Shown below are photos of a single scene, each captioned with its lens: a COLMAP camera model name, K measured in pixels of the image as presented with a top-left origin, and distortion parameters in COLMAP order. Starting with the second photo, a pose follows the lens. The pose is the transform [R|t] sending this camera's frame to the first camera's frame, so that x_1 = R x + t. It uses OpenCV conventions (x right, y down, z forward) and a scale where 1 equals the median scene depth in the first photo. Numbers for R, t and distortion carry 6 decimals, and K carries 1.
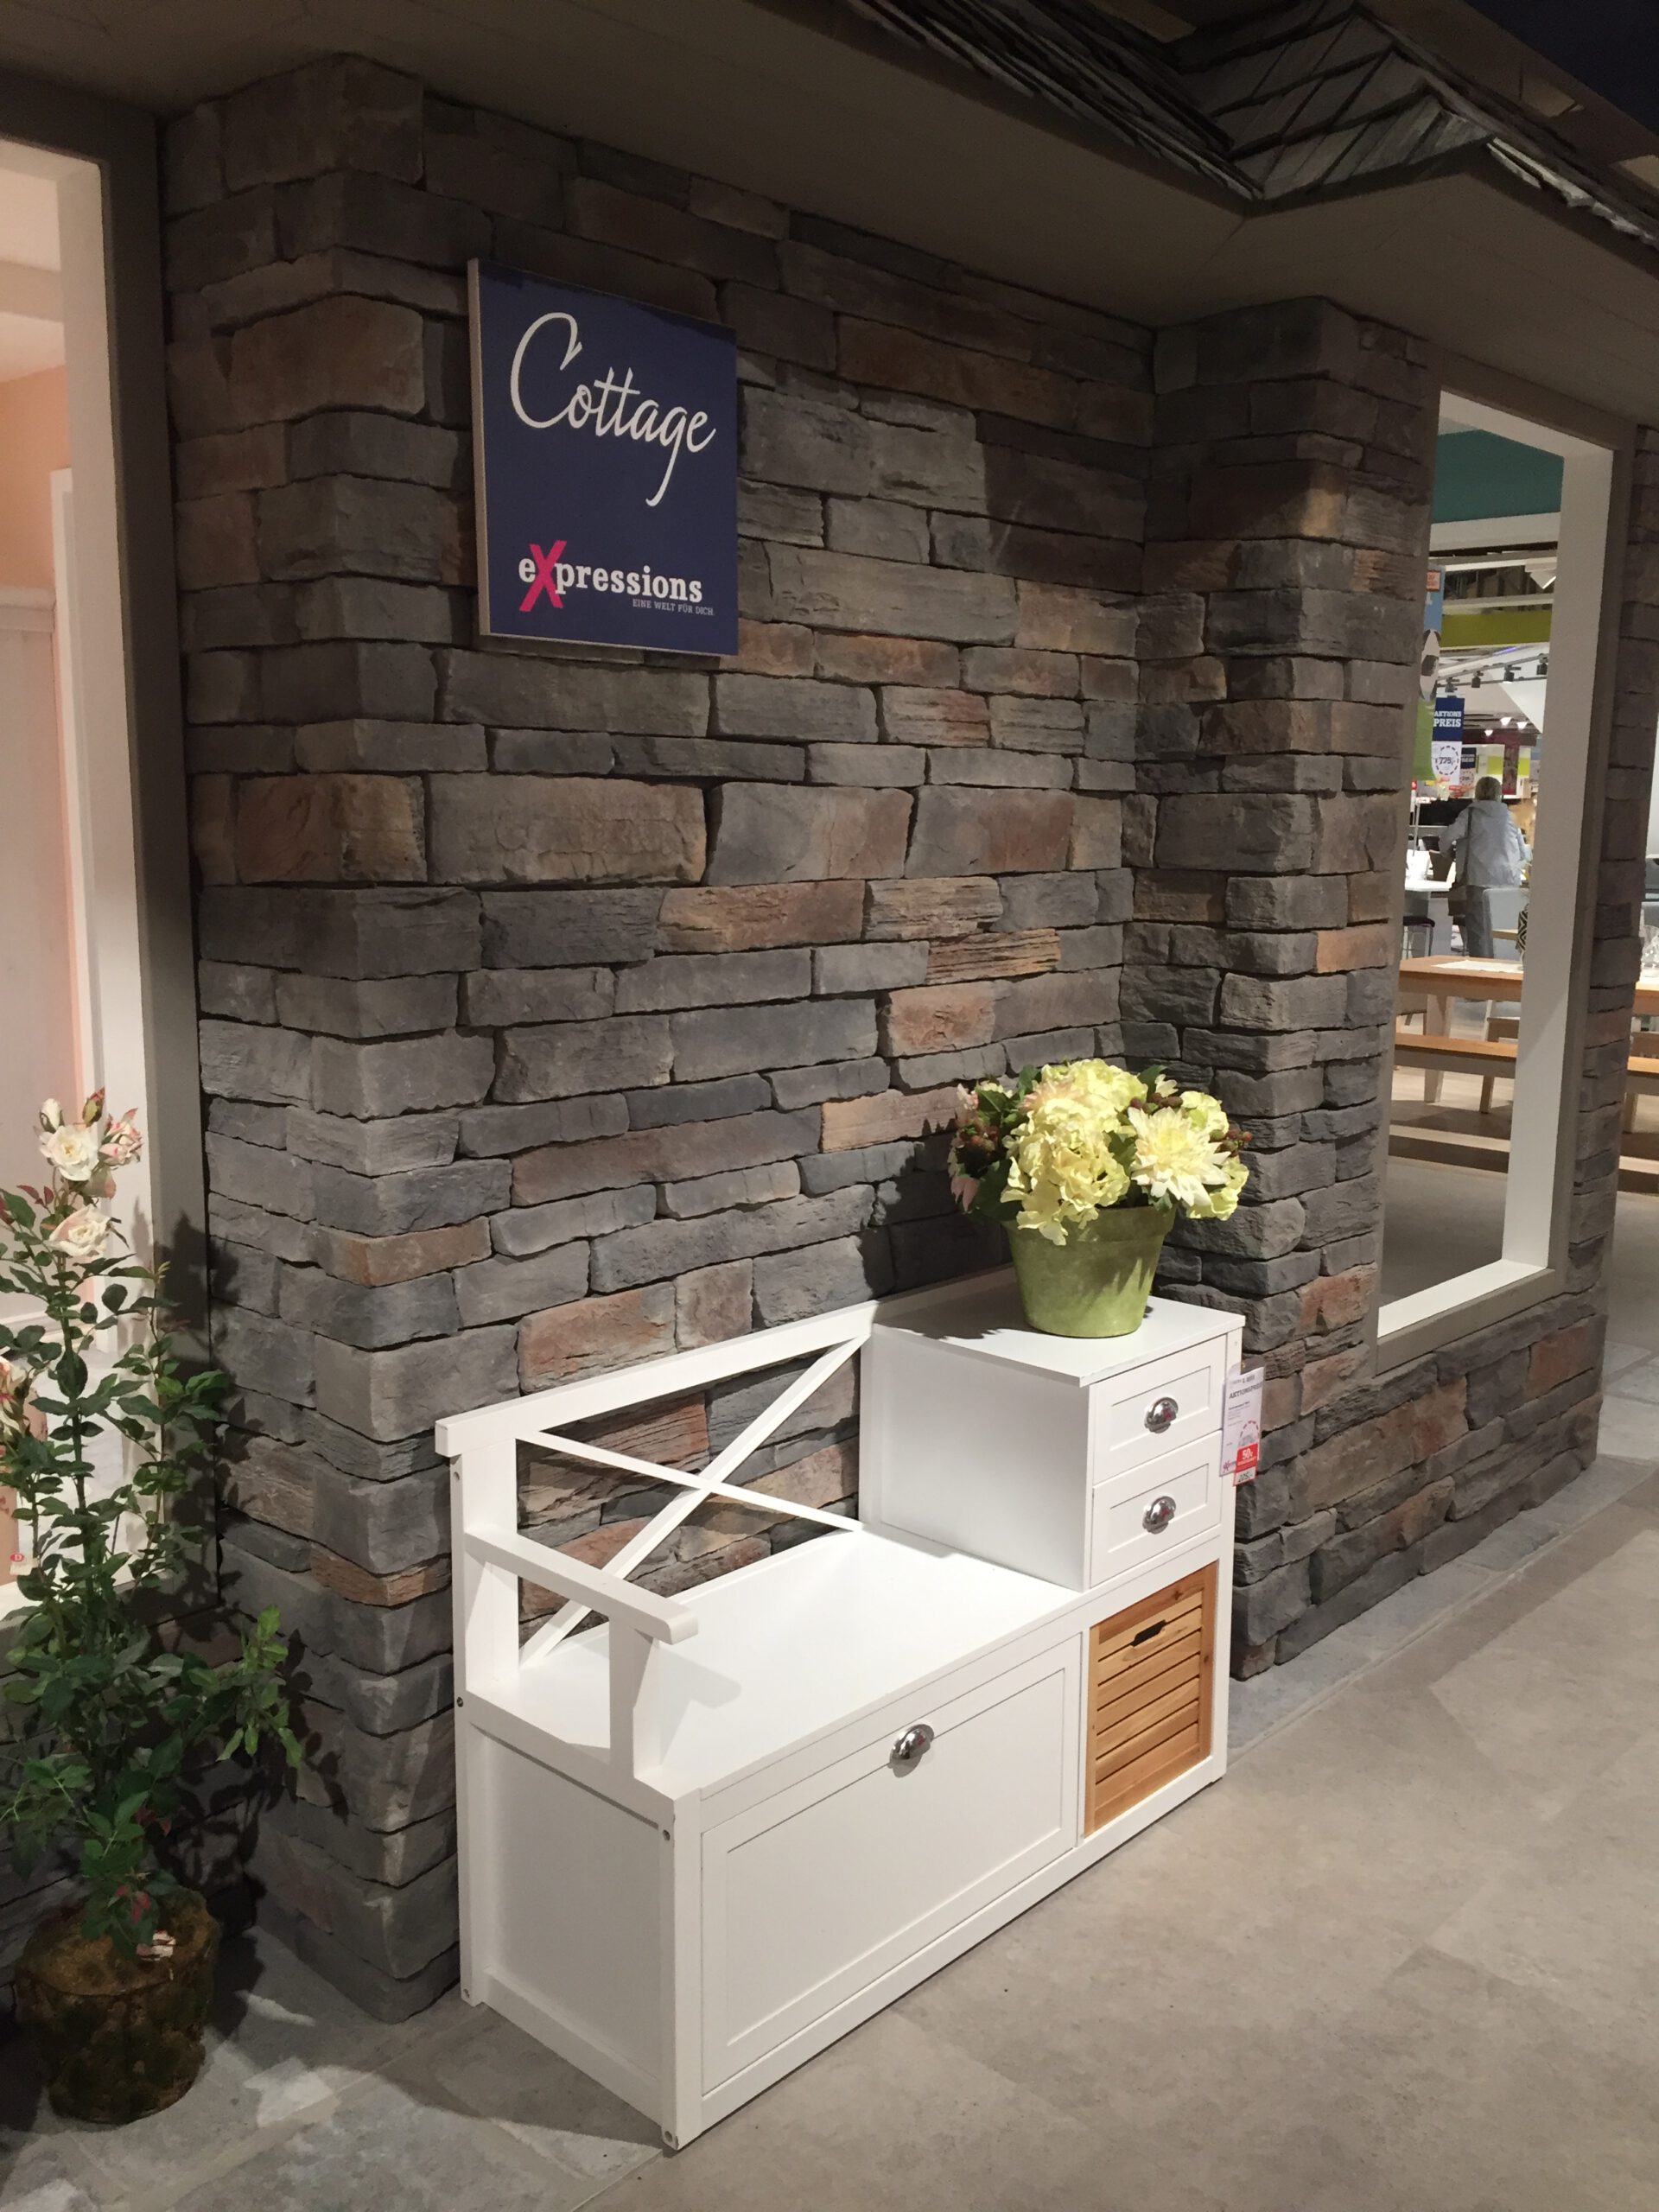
lens RADIAL K [[1883.8, 0, 832.1], [0, 1883.8, 1098.3], [0, 0, 1]] dist [0.010683, 0.000606]
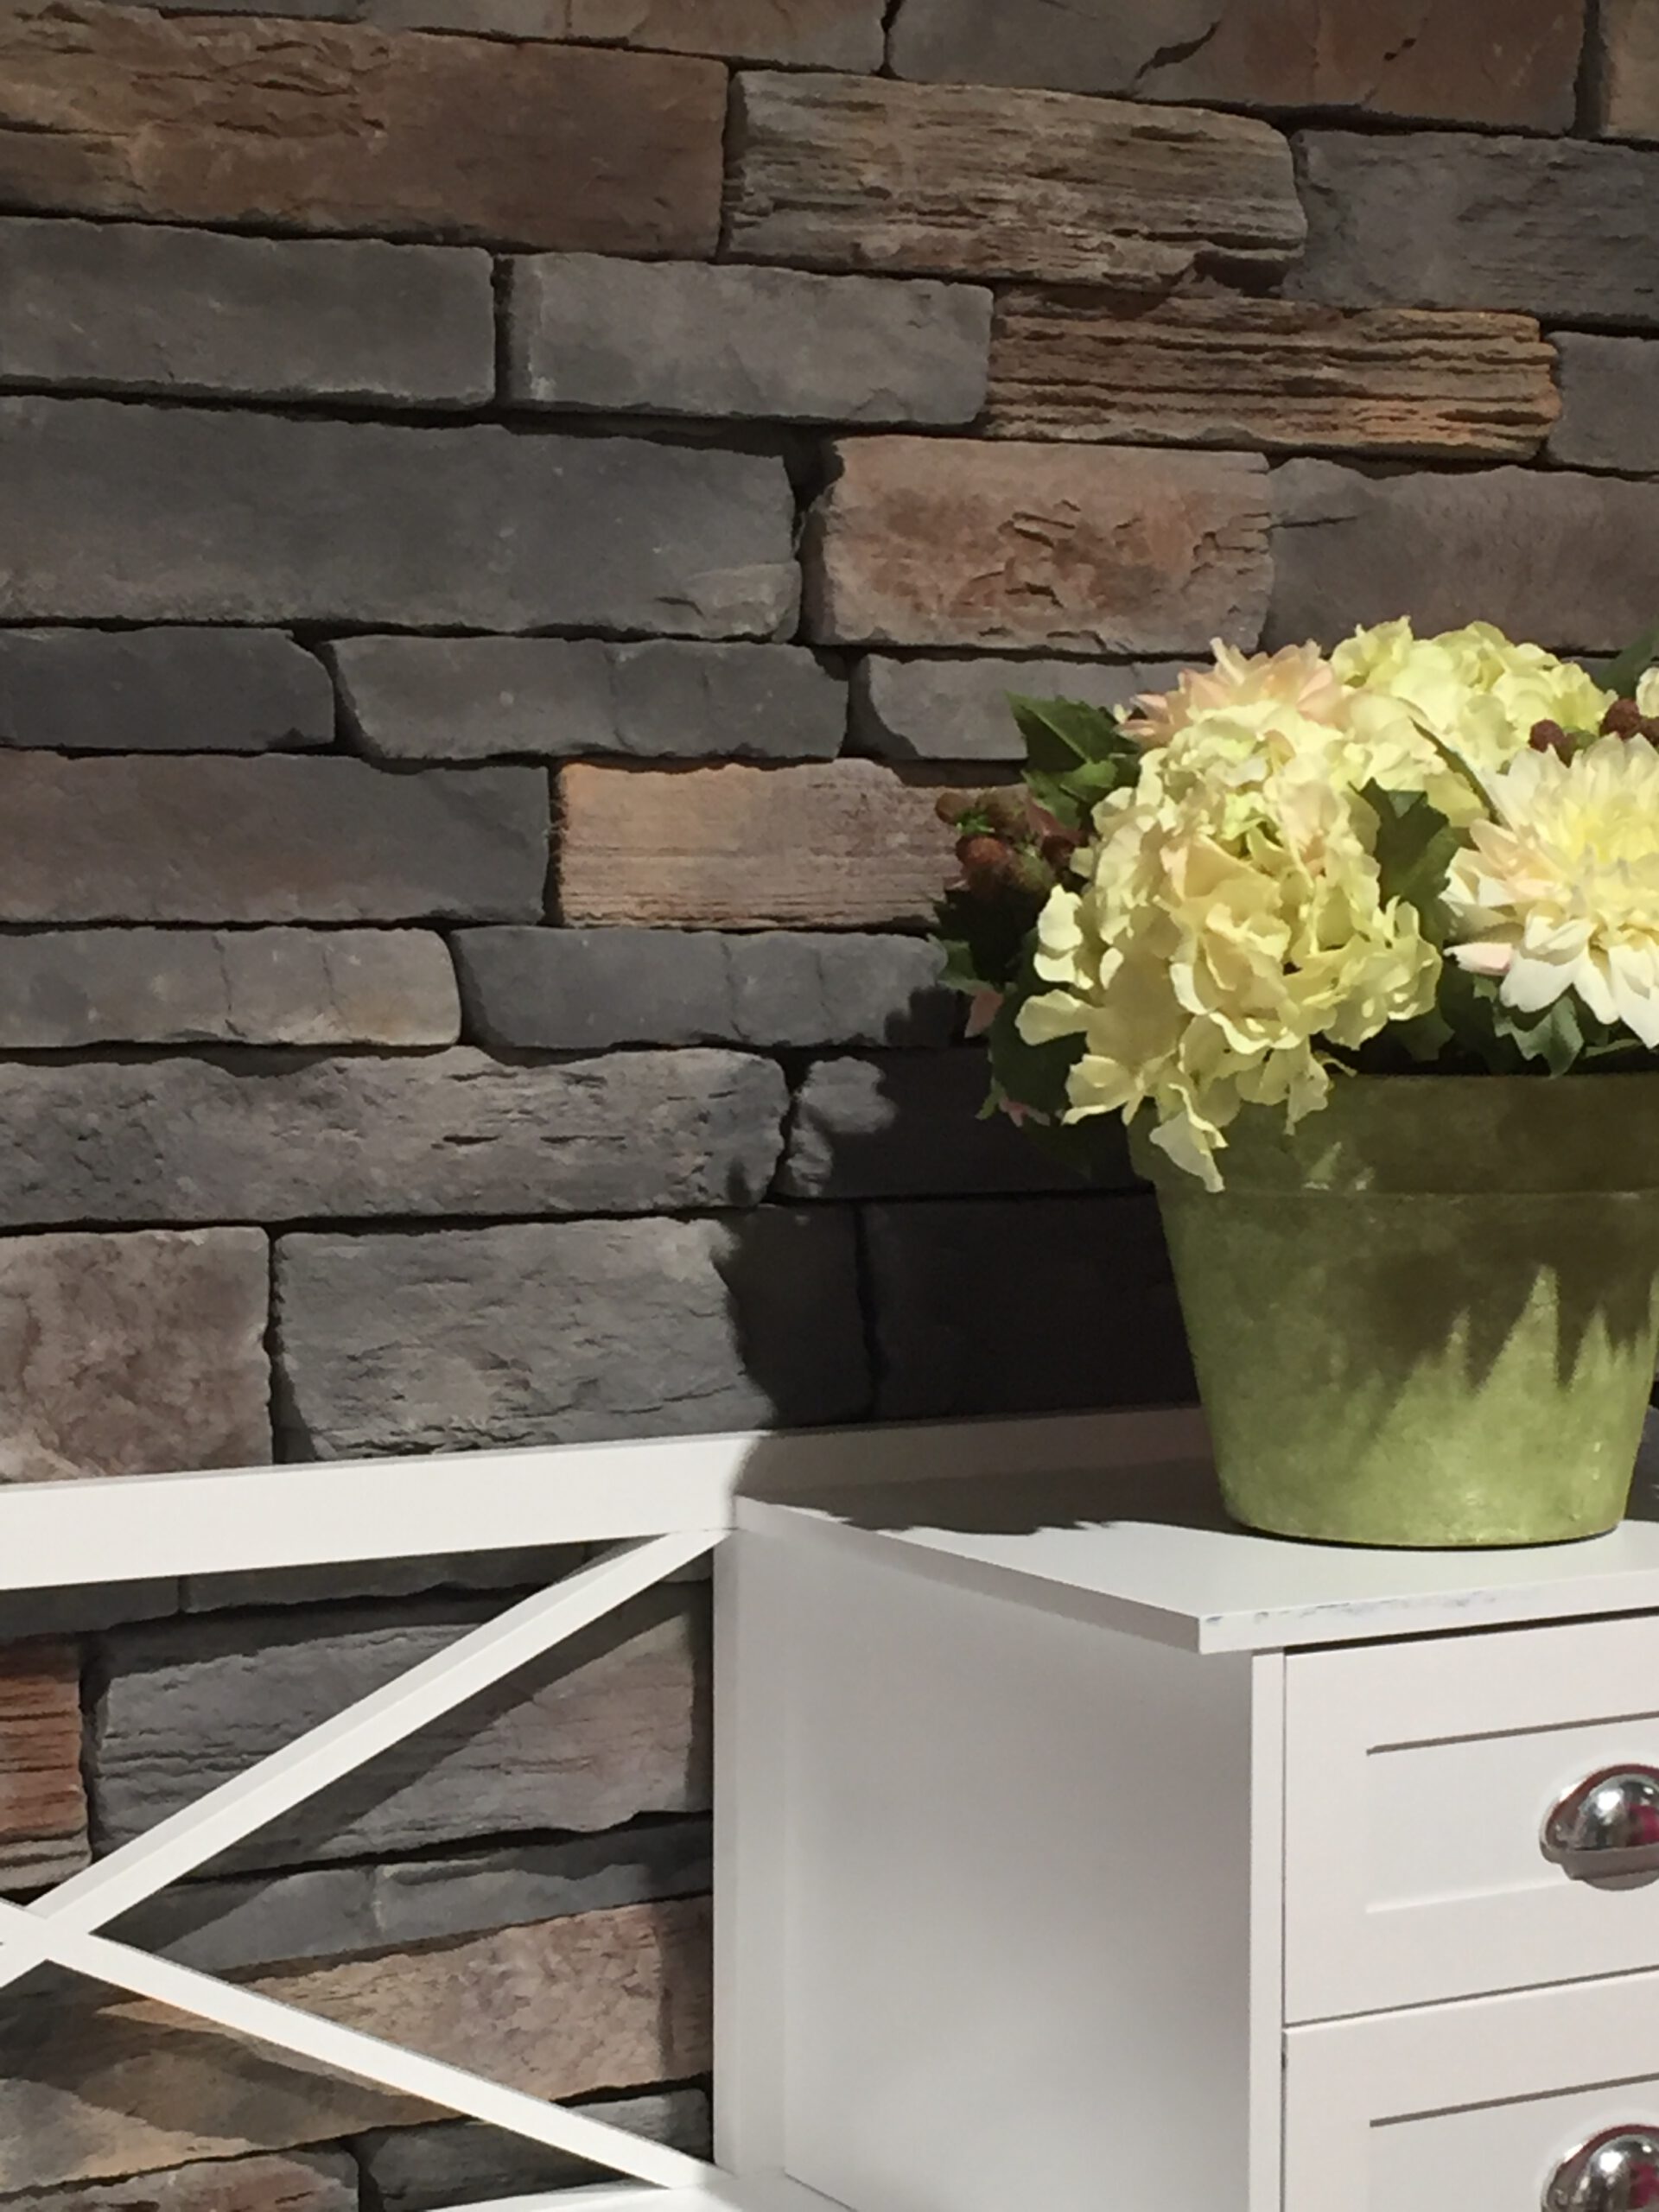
lens RADIAL K [[4608.8, 0, 827.2], [0, 4608.8, 1111.9], [0, 0, 1]] dist [0.055679, 0.000000]
pose [[0.953341, 0.007804, -0.301796, 0.267903], [-0.037616, 0.994946, -0.093097, 0.129371], [0.299544, 0.100105, 0.948816, 0.292444]]
